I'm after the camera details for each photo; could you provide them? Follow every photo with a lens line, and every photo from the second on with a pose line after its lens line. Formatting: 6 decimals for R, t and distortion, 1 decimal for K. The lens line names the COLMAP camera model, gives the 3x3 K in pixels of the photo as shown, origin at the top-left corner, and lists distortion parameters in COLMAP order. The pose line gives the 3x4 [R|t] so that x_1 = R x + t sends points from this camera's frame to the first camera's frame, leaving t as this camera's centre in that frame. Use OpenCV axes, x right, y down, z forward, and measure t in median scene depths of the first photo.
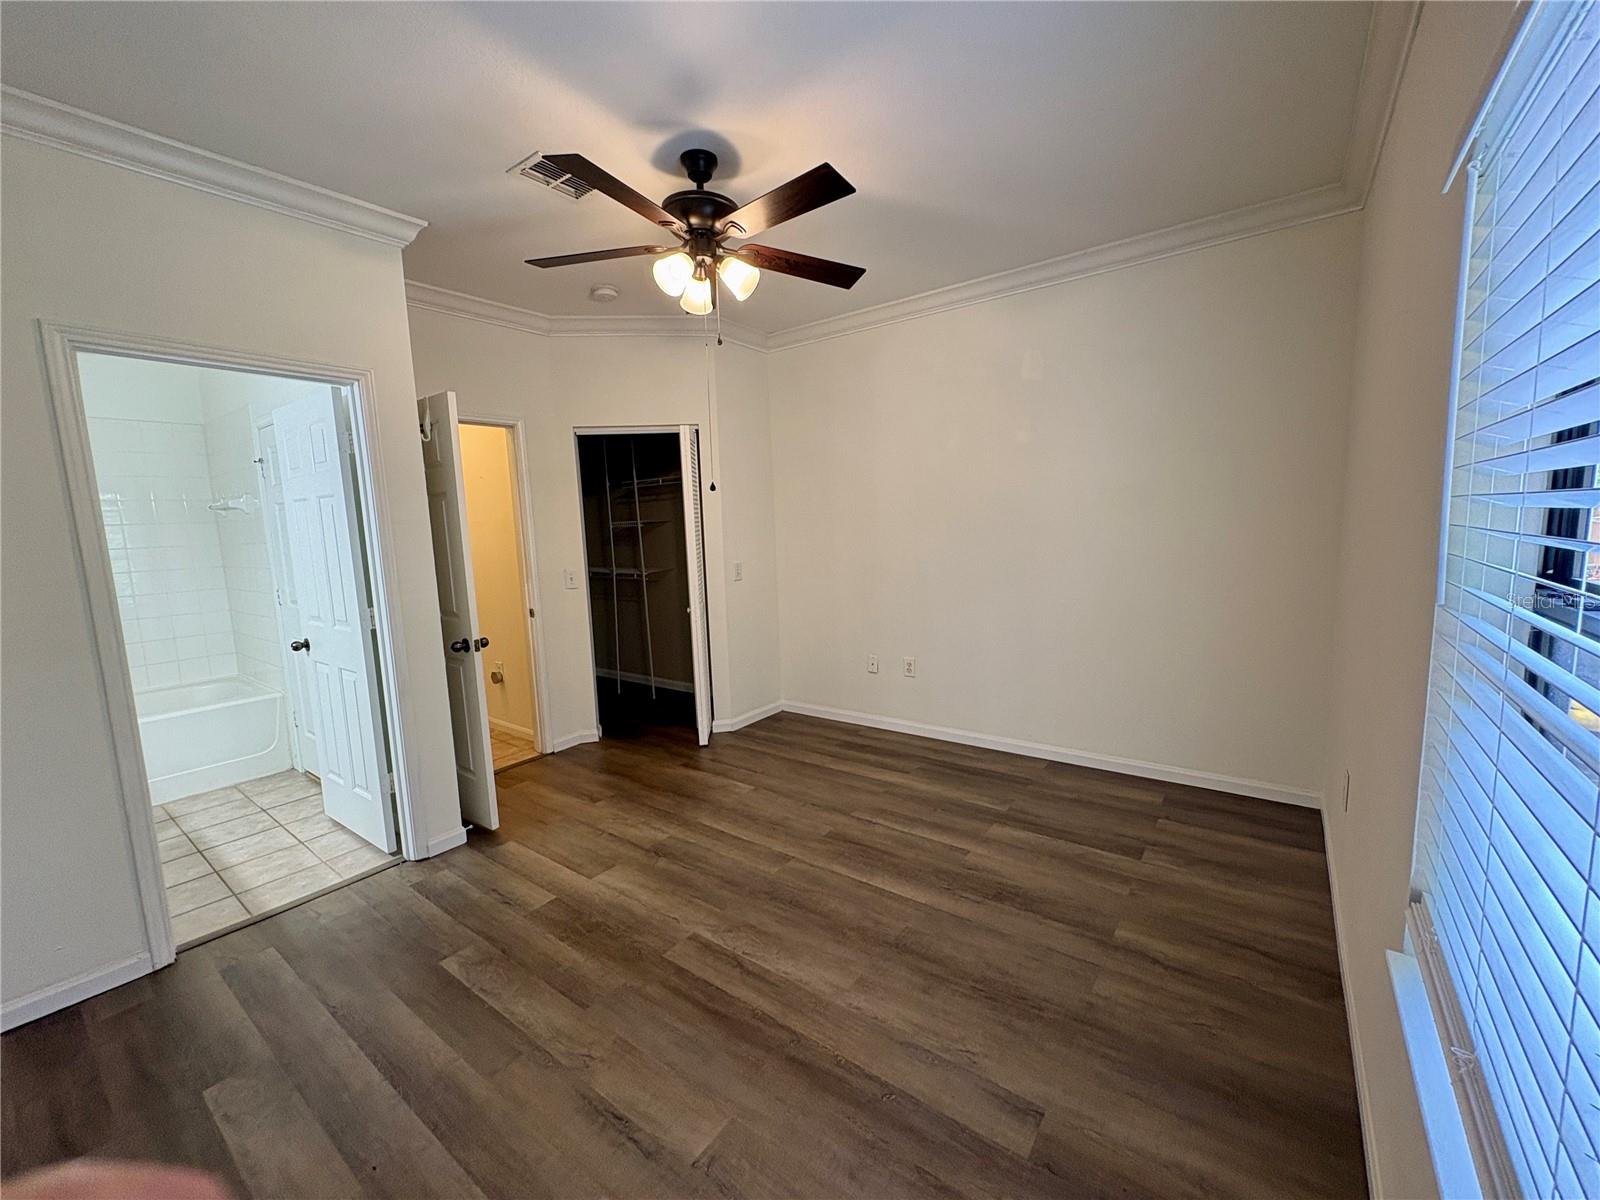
lens RADIAL K [[640.0, 0, 800.0], [0, 640.0, 600.0], [0, 0, 1]] dist [0.002521, -0.000076]
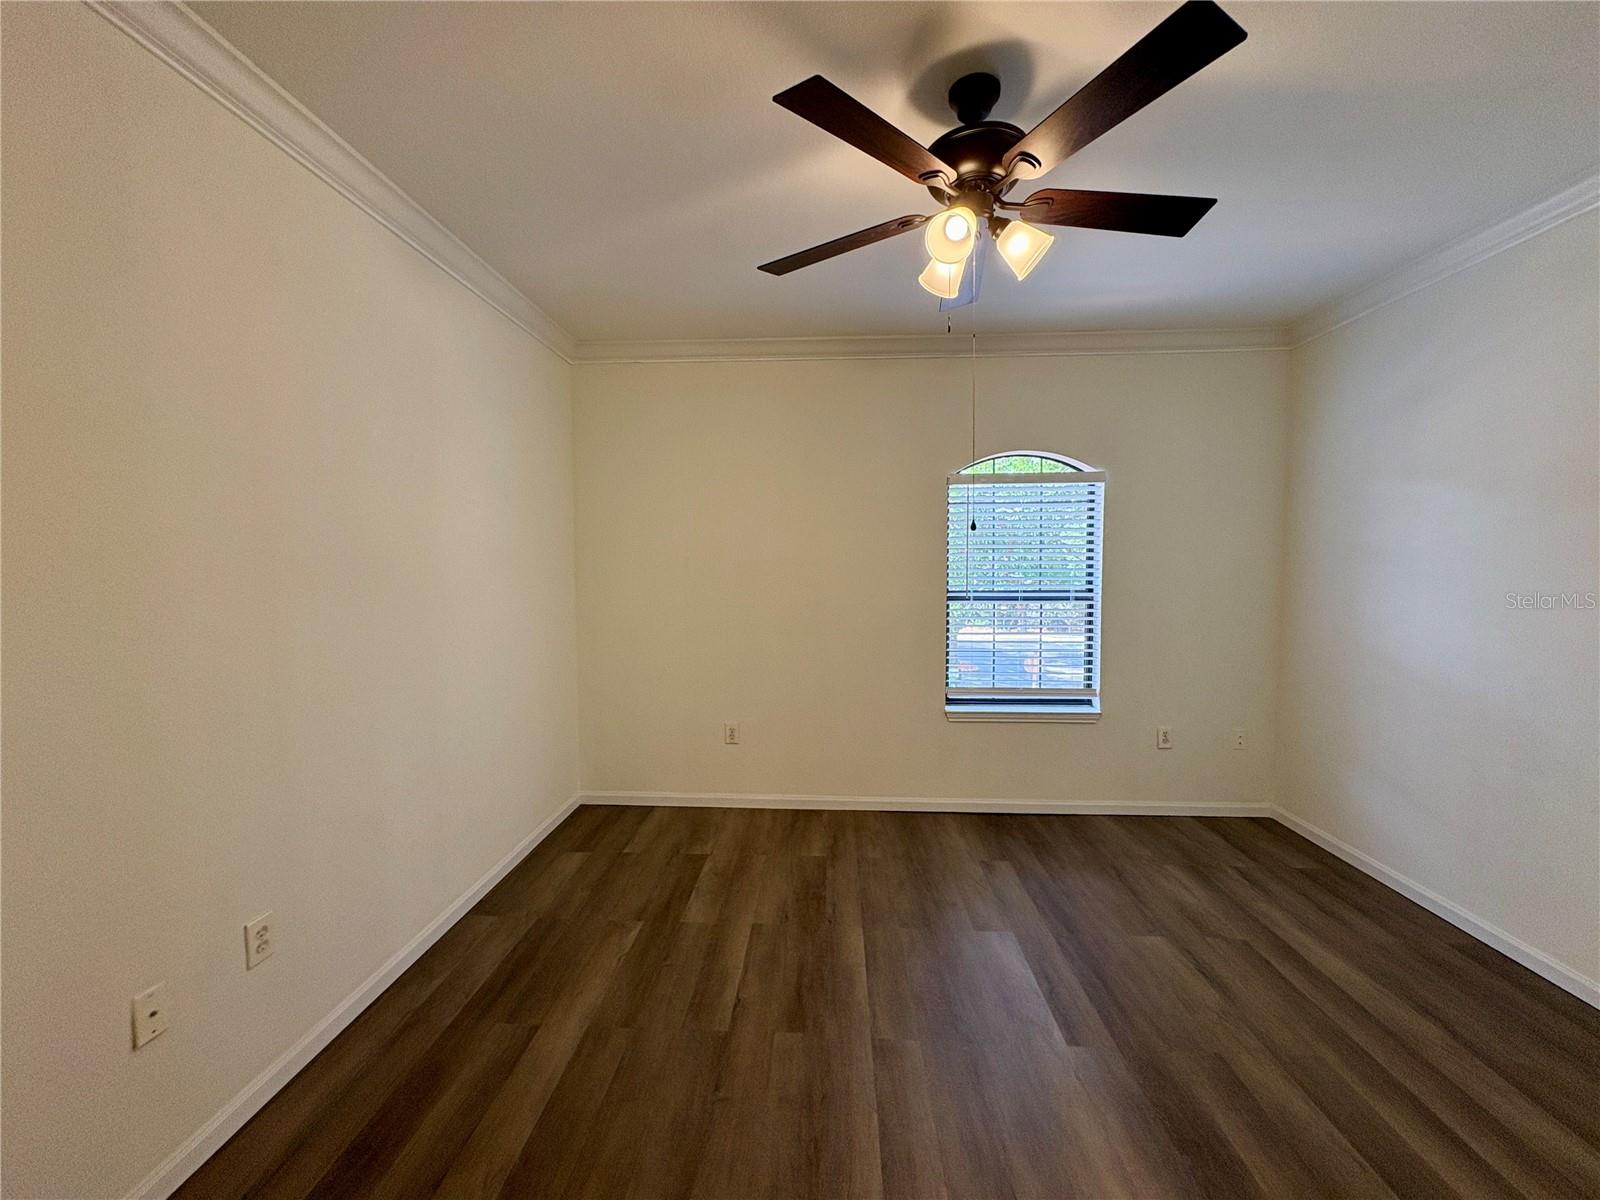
lens RADIAL K [[640.0, 0, 800.0], [0, 640.0, 600.0], [0, 0, 1]] dist [0.002521, -0.000076]
pose [[-0.556085, -0.010740, 0.831056, -0.592464], [0.123127, 0.987819, 0.095154, -0.175529], [-0.821955, 0.155239, -0.547989, 1.471069]]
